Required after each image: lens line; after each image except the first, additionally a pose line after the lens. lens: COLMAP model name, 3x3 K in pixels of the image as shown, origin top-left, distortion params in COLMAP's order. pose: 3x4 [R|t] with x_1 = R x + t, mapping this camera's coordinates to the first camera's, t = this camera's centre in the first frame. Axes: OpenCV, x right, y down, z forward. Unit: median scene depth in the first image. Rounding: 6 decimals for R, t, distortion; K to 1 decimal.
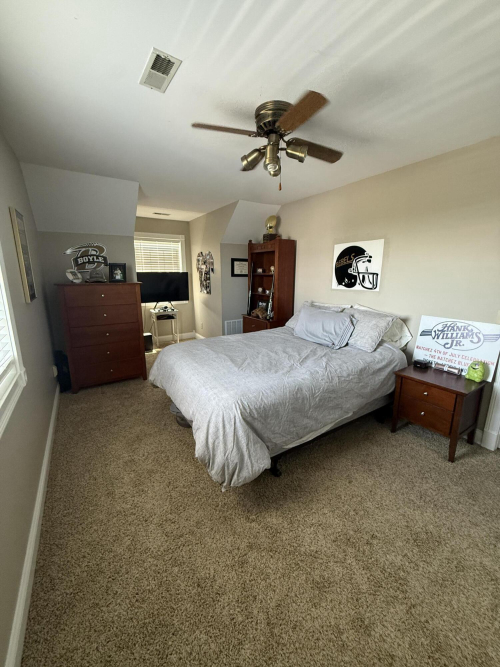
lens RADIAL K [[265.5, 0, 249.9], [0, 265.5, 332.8], [0, 0, 1]] dist [-0.001662, 0.000453]
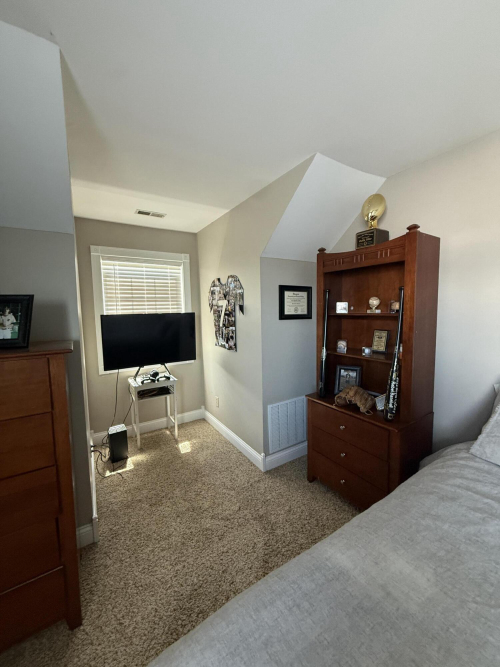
lens RADIAL K [[265.5, 0, 245.8], [0, 265.5, 333.3], [0, 0, 1]] dist [-0.001662, 0.000453]
pose [[0.999729, -0.020814, -0.010465, -0.133525], [0.019230, 0.990843, -0.133645, -0.118166], [0.013151, 0.133408, 0.990974, 0.492477]]
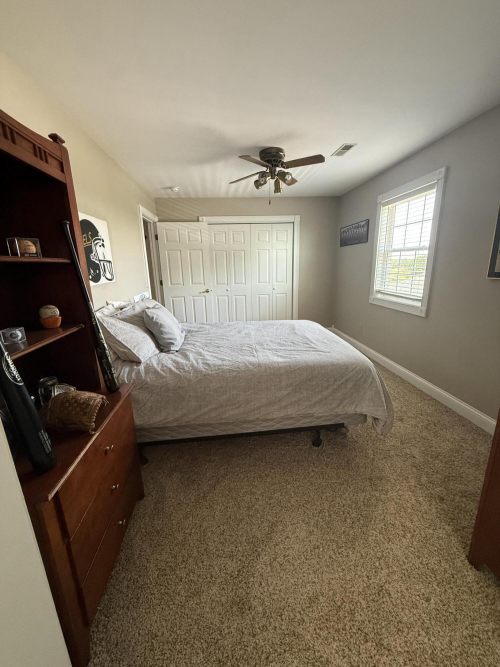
lens RADIAL K [[265.5, 0, 246.8], [0, 265.5, 329.4], [0, 0, 1]] dist [-0.001662, 0.000453]
pose [[-0.889305, -0.089211, 0.448529, -0.201268], [0.125427, 0.895597, 0.426818, -0.214692], [-0.439778, 0.435829, -0.785269, 1.003428]]
